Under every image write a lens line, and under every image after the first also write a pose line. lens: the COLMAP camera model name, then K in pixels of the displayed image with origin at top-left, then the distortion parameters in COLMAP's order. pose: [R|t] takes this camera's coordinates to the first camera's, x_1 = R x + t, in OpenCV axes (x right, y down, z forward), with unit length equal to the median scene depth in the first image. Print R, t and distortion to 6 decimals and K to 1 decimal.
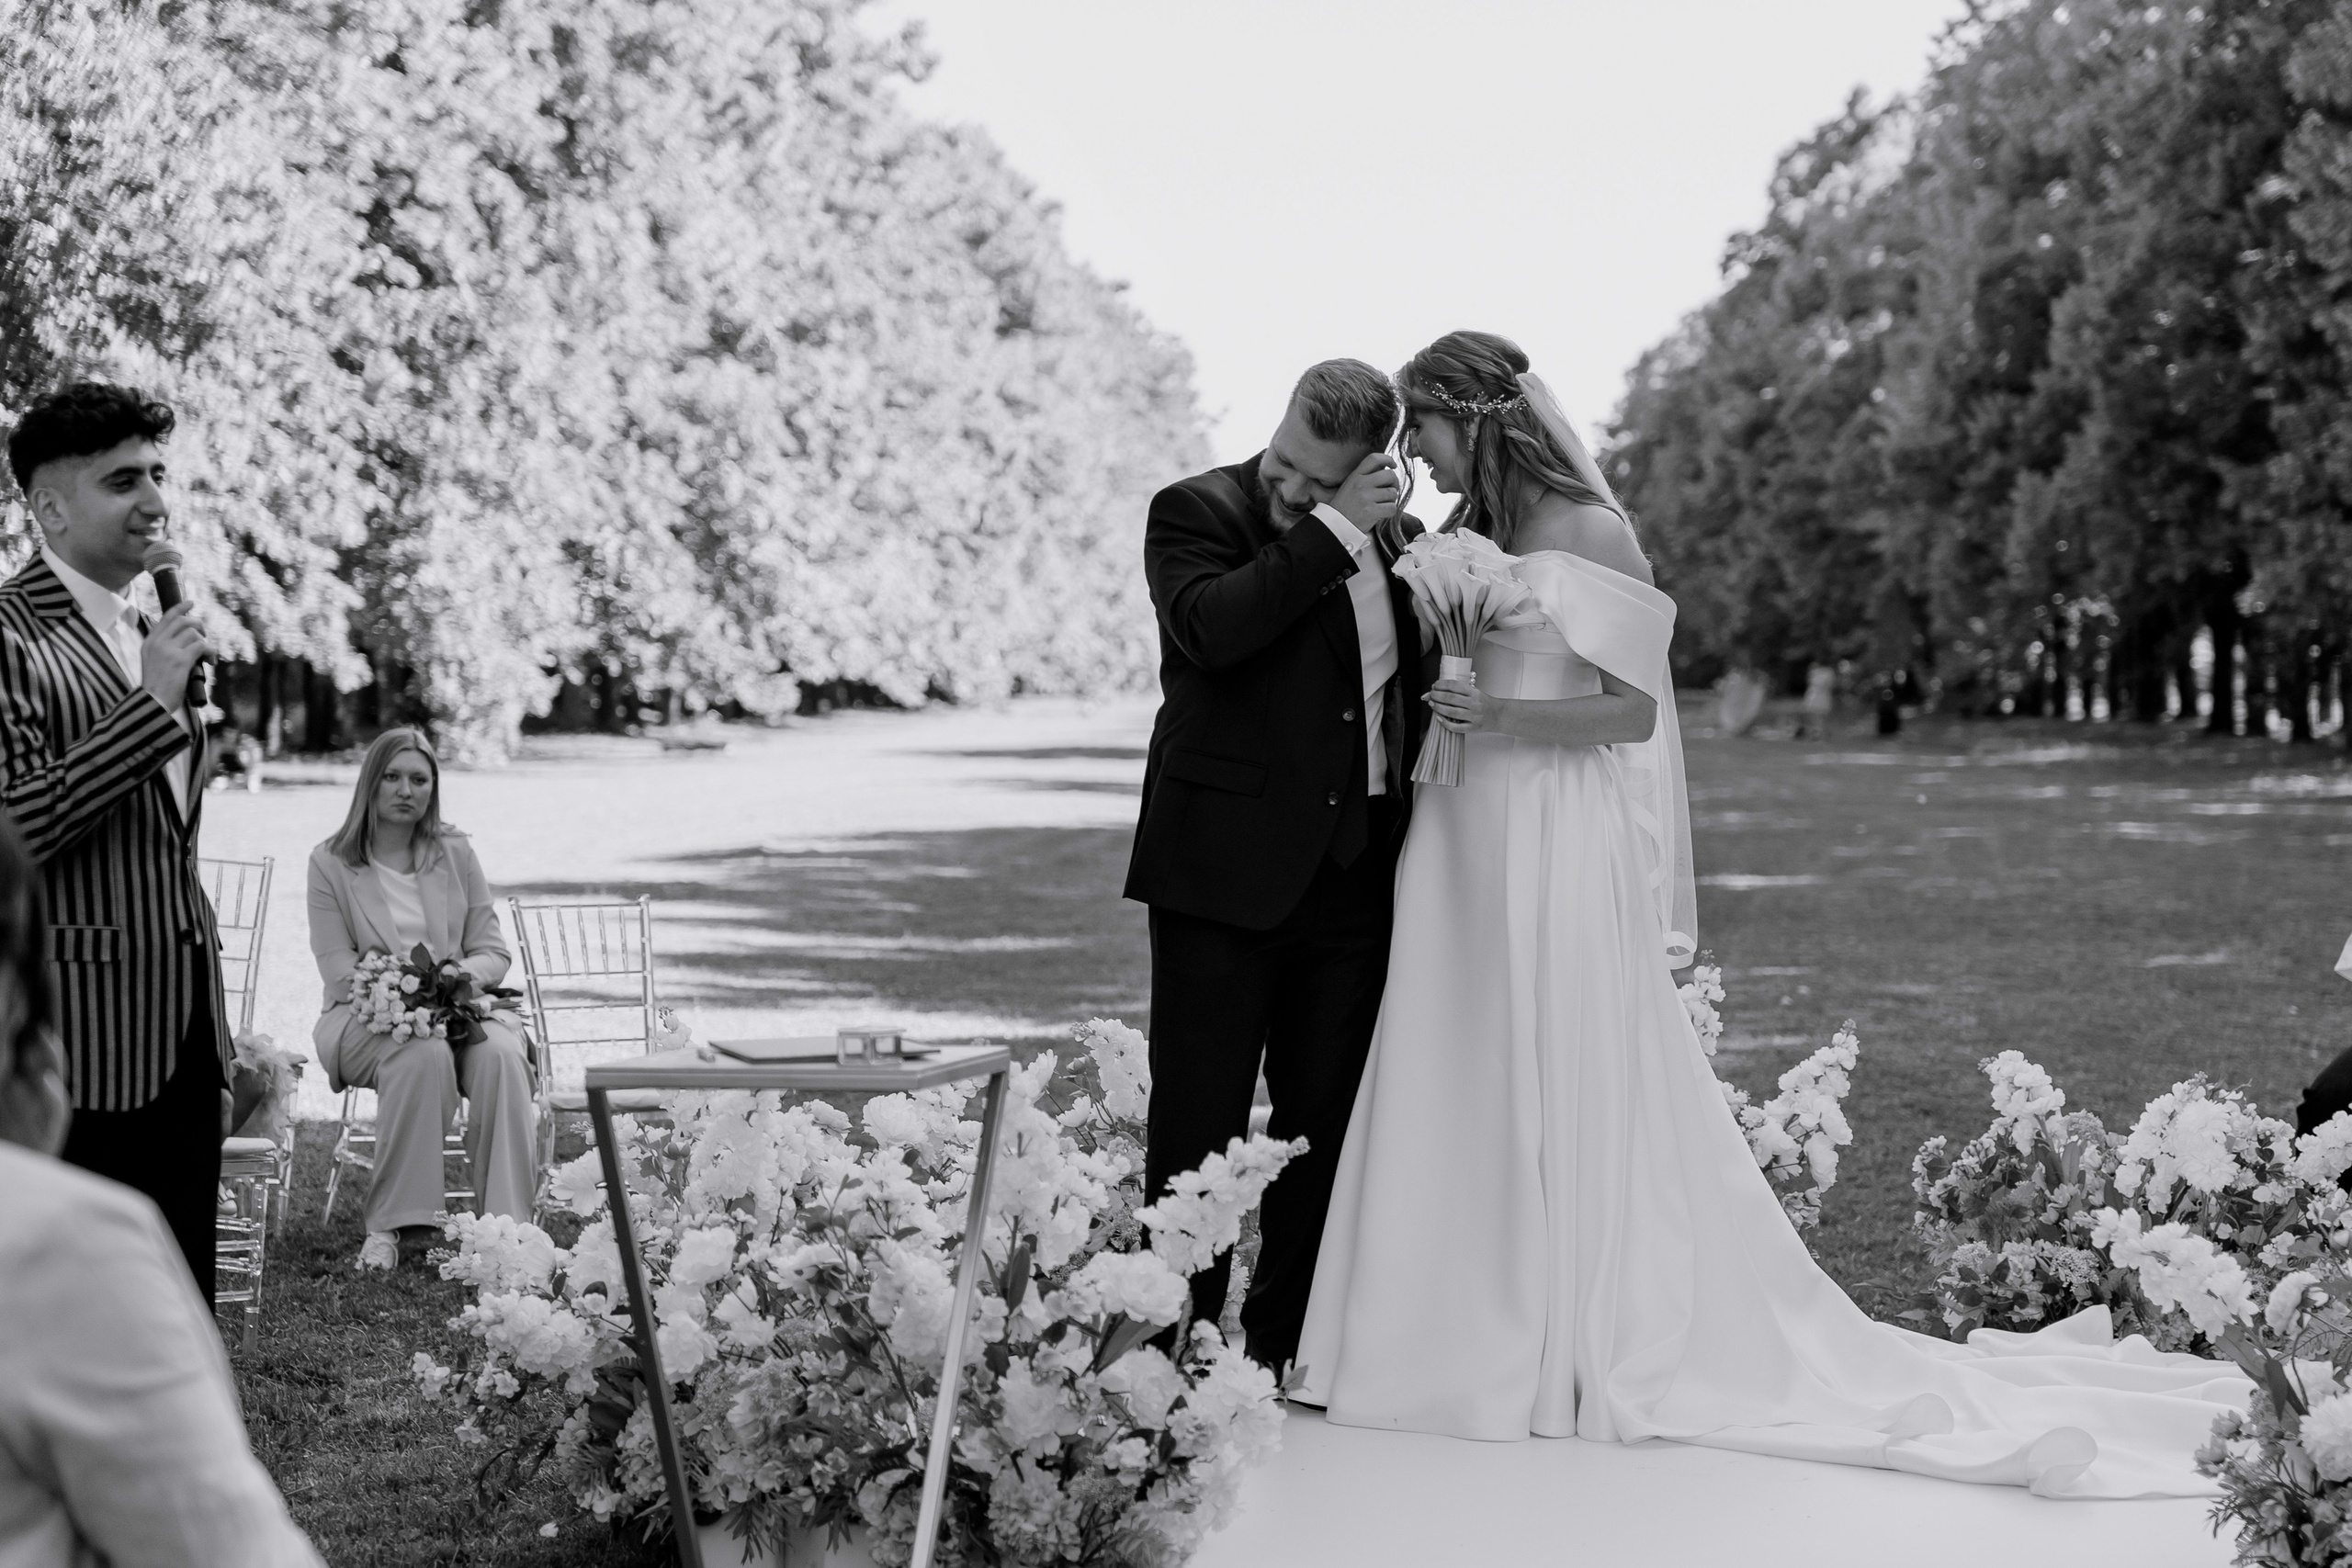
lens RADIAL K [[5501.6, 0, 1176.0], [0, 5501.6, 784.0], [0, 0, 1]] dist [0.044885, -0.008295]
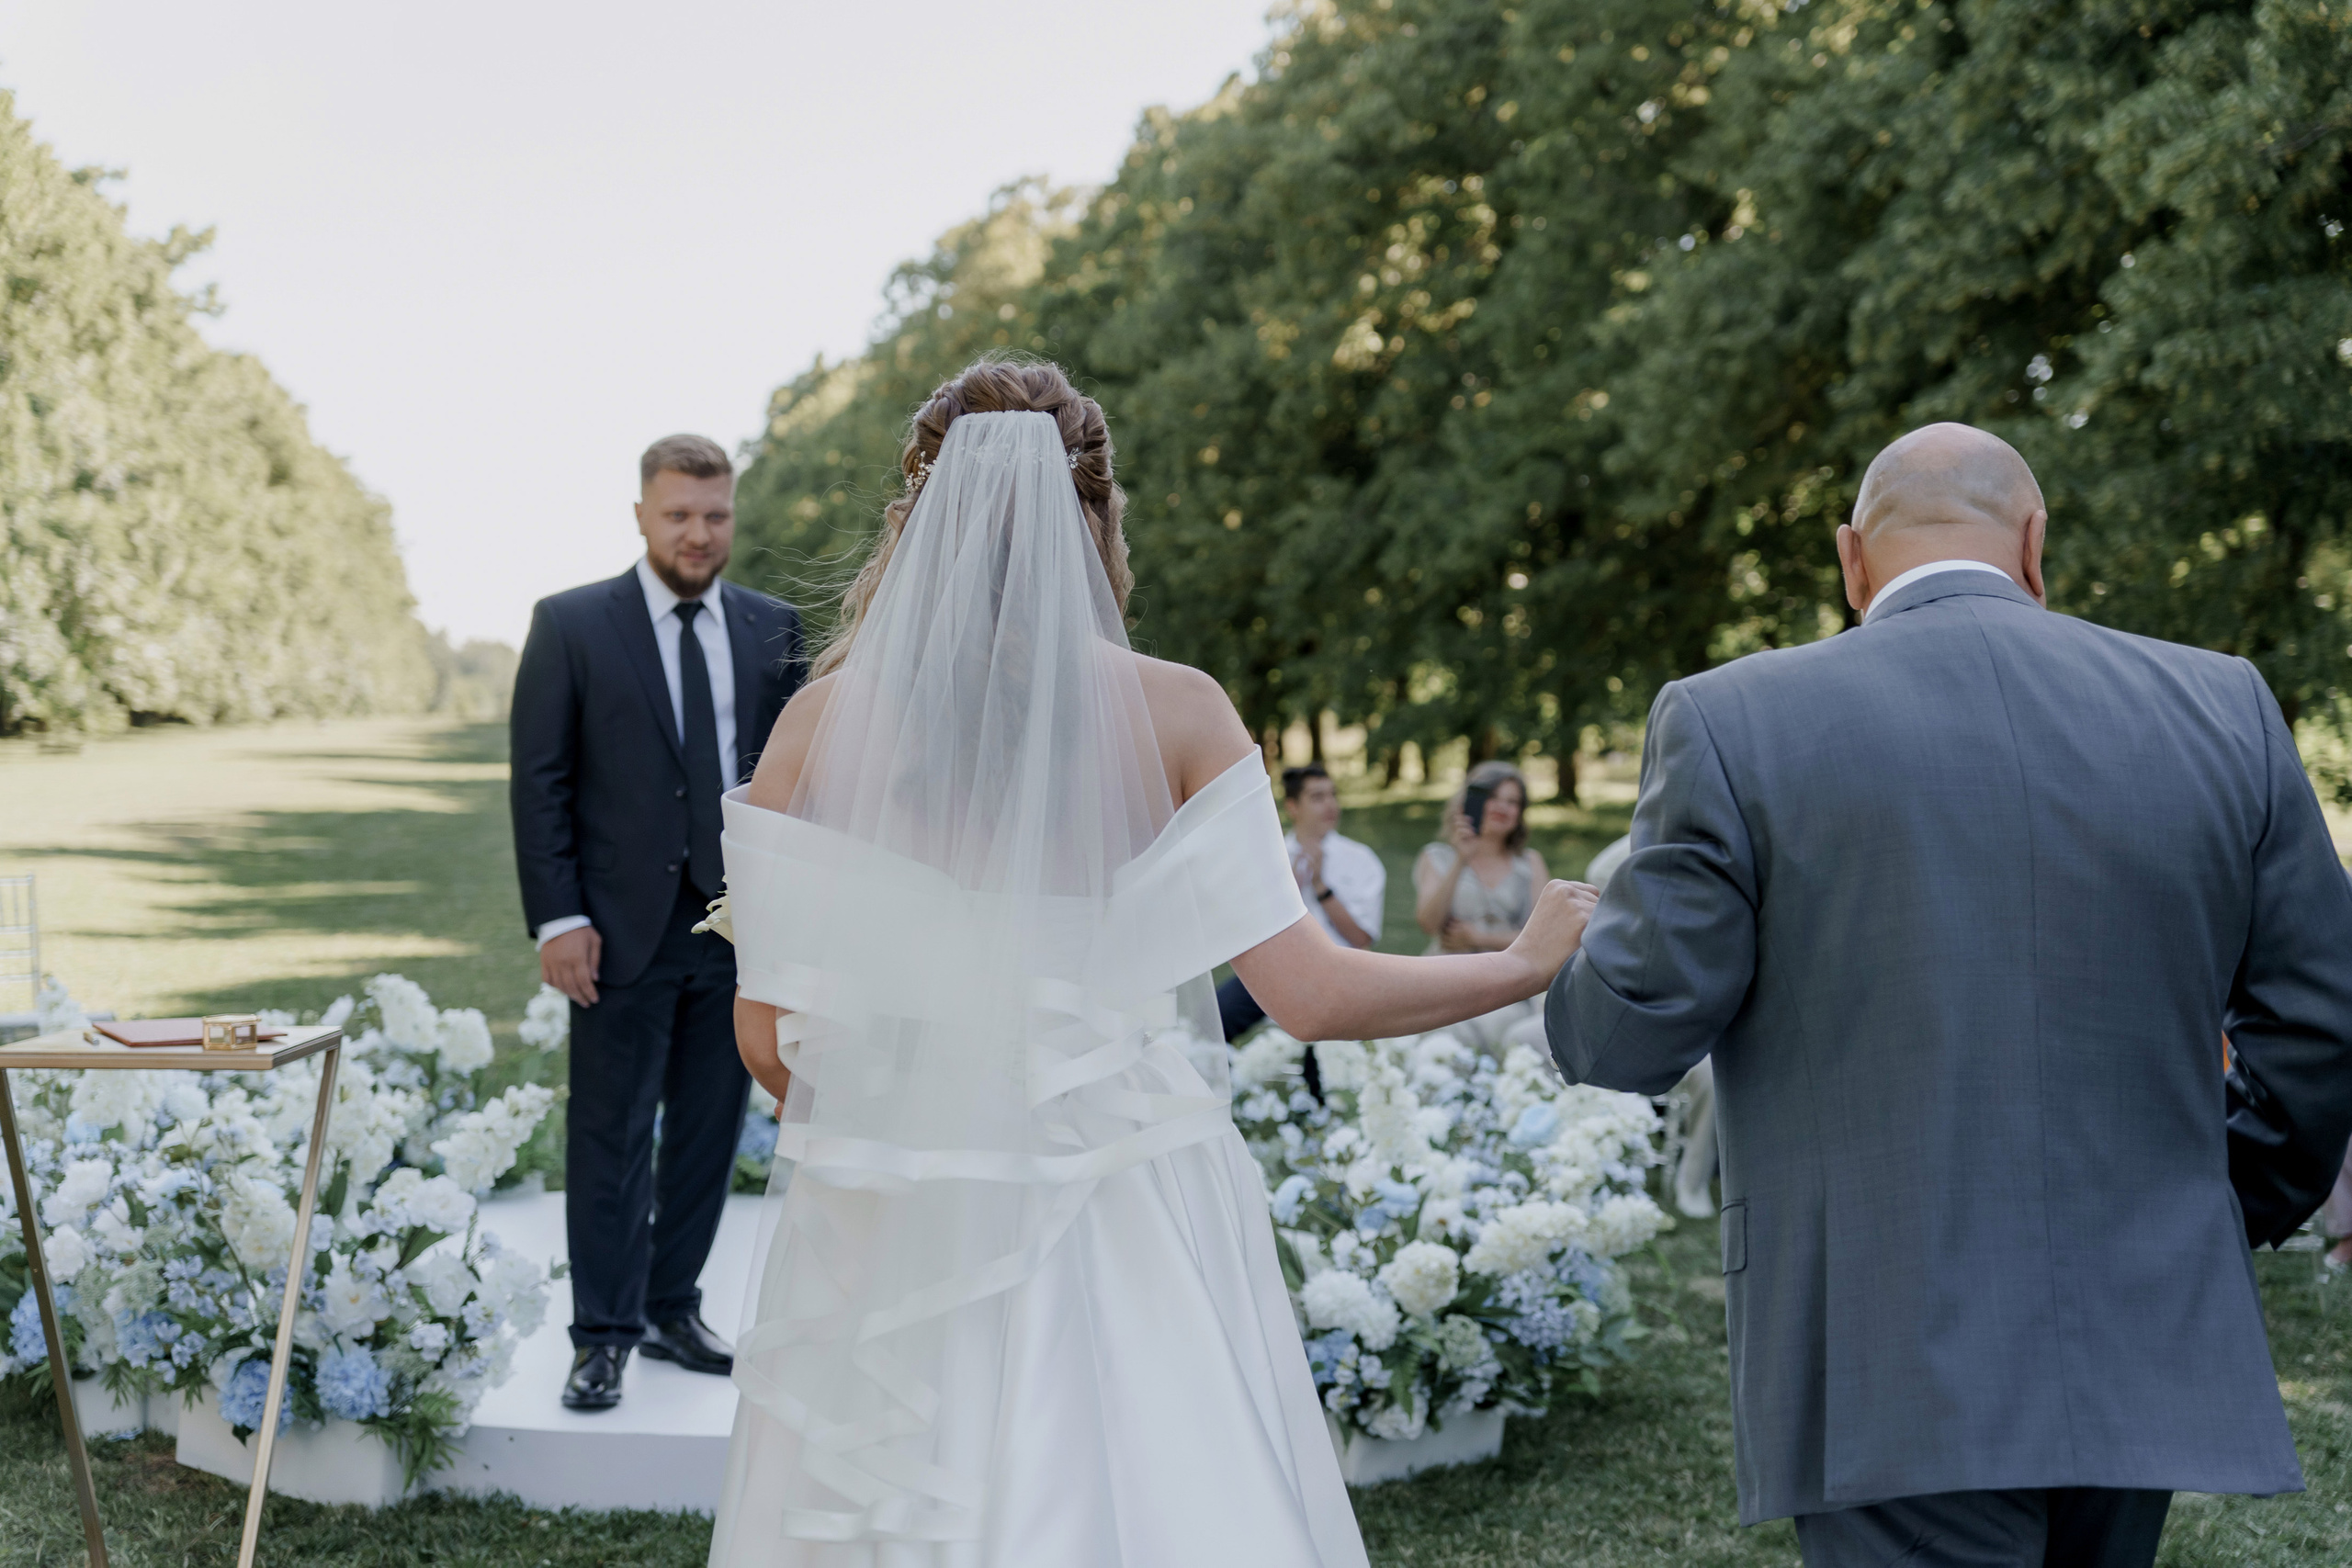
lens RADIAL K [[3371.2, 0, 1173.4], [0, 3371.2, 840.8], [0, 0, 1]] dist [0.009124, 0.084648]
pose [[0.973352, 0.007974, 0.229177, -0.014842], [-0.012180, 0.999782, 0.016943, -0.007096], [-0.228992, -0.019283, 0.973237, 0.133096]]
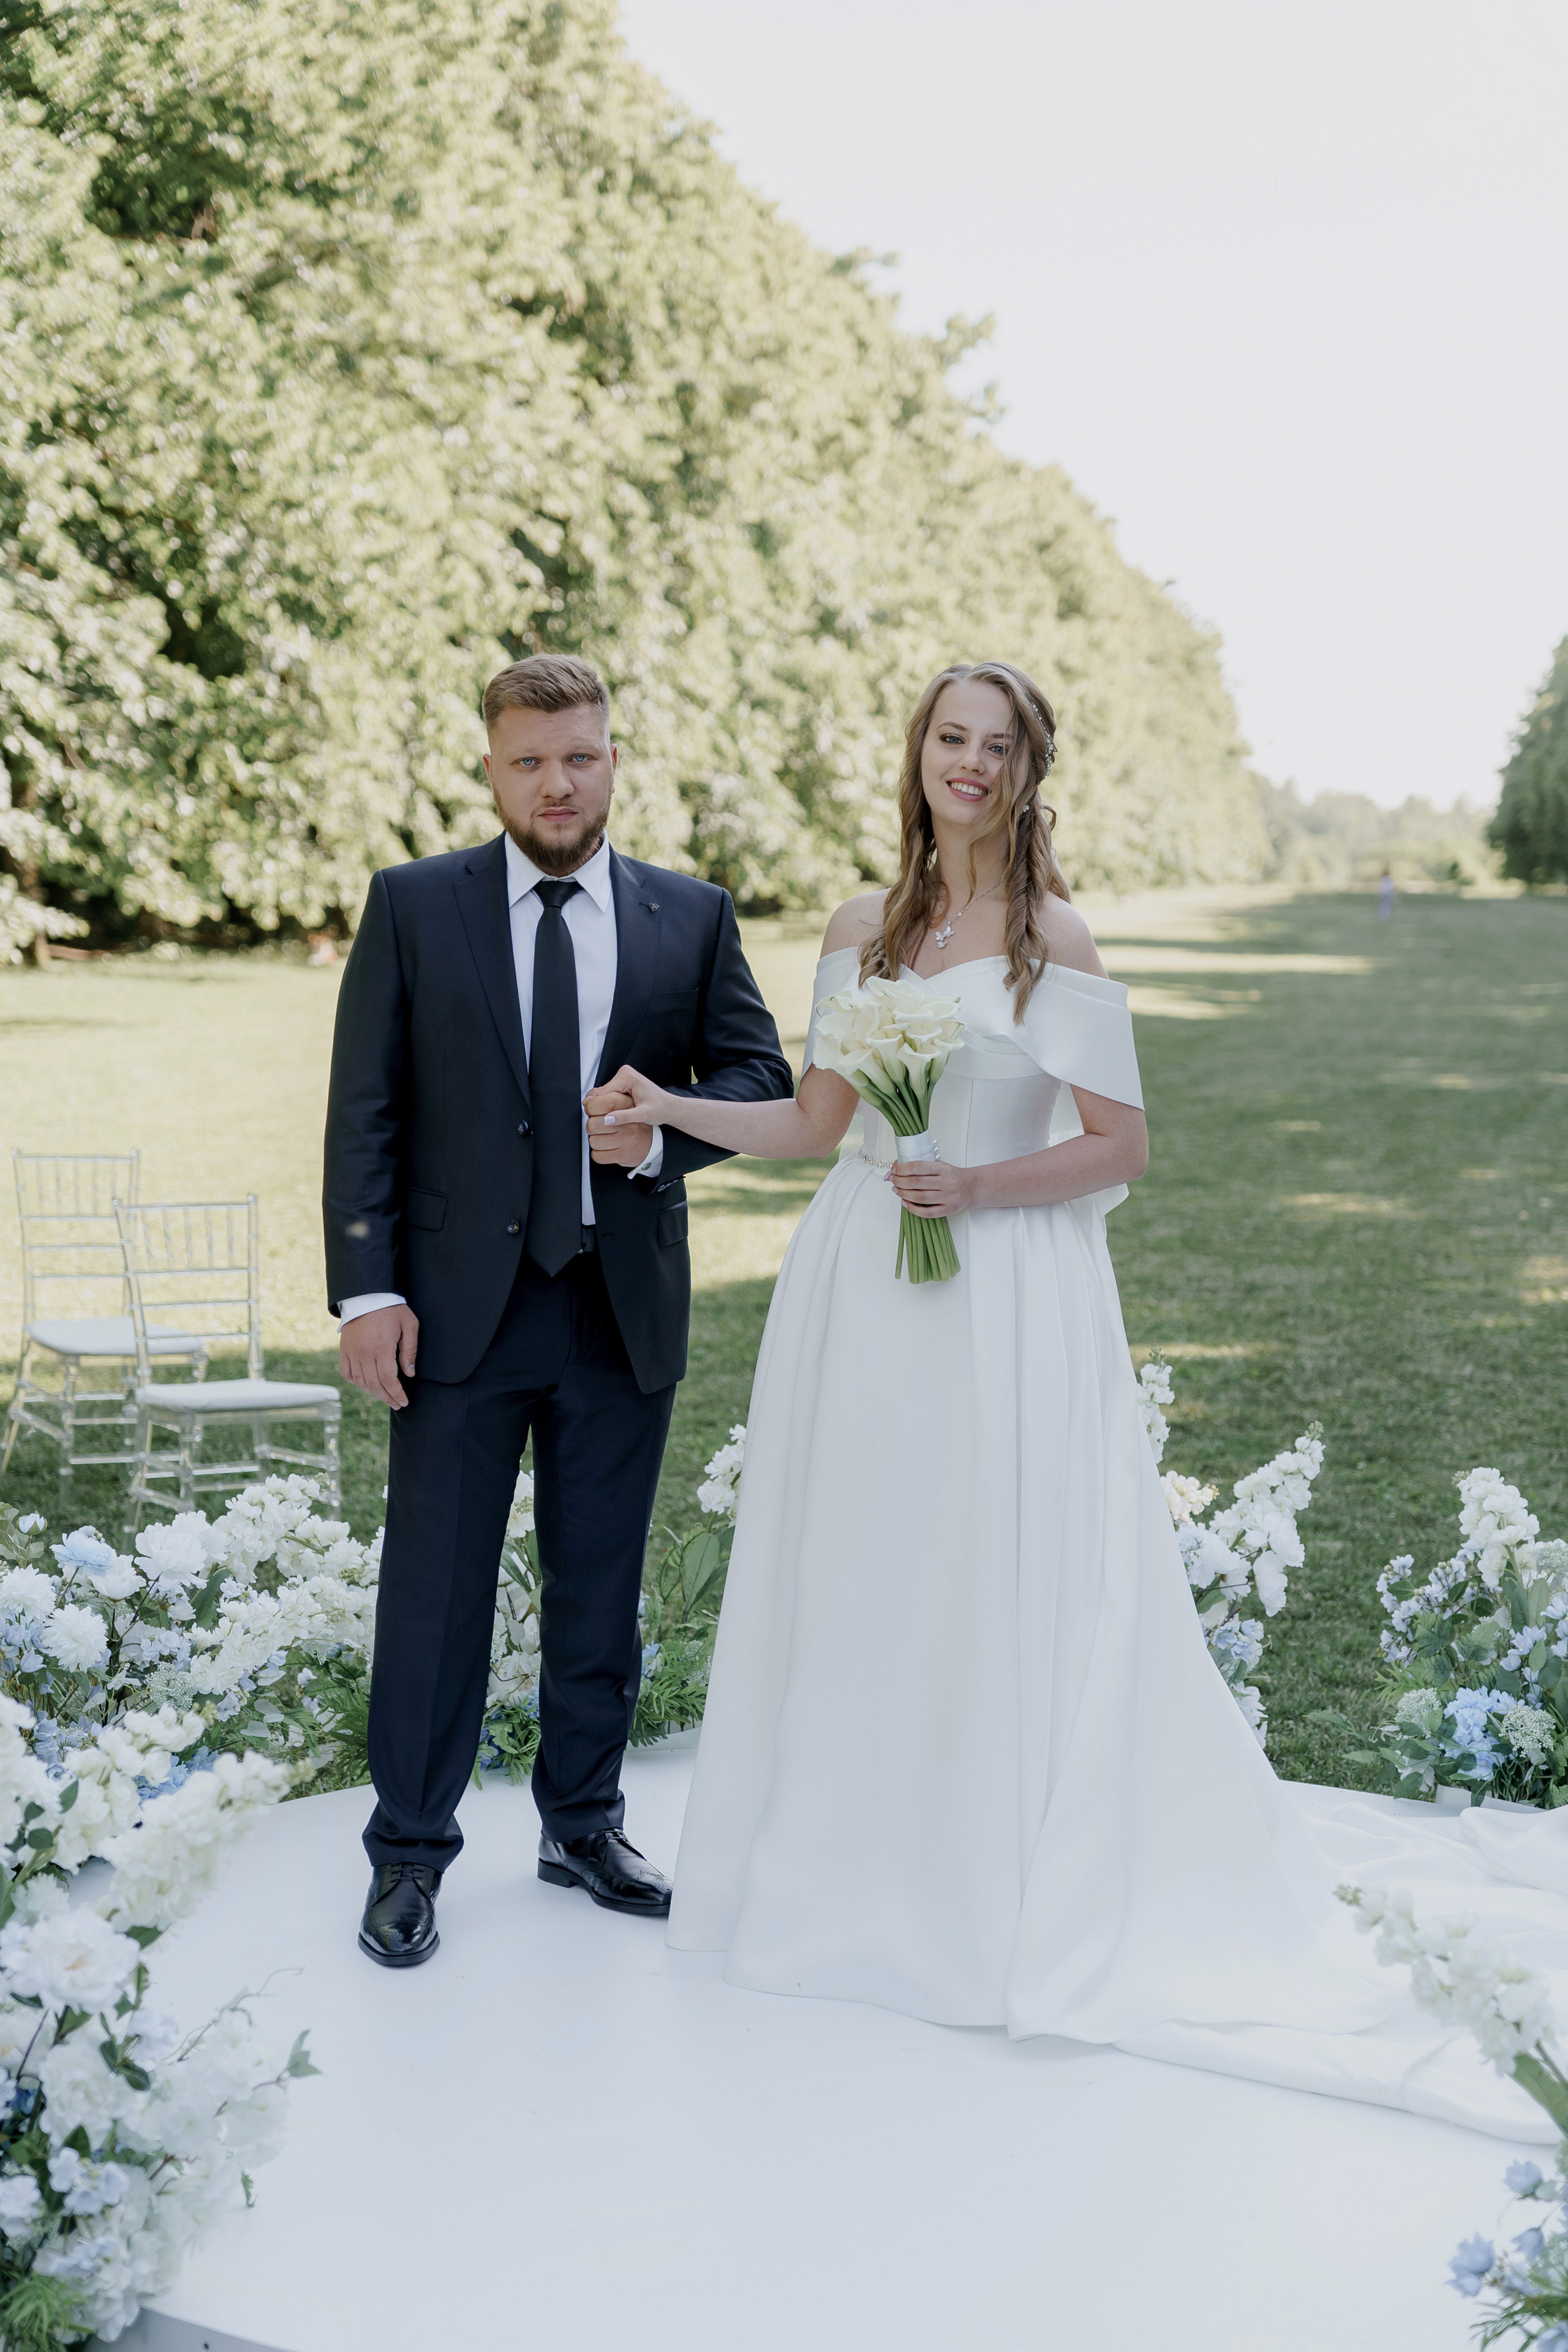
lens RADIAL K [[4051.5, 0, 784.0], [0, 4051.5, 1176.0], [0, 0, 1]] dist [0.022811, 0.072575]
pose [[0.994422, 0.020418, -0.103482, 0.105255], [-0.014638, 0.998306, 0.056309, -0.035936], [0.104456, -0.054480, 0.993036, 0.325753]]
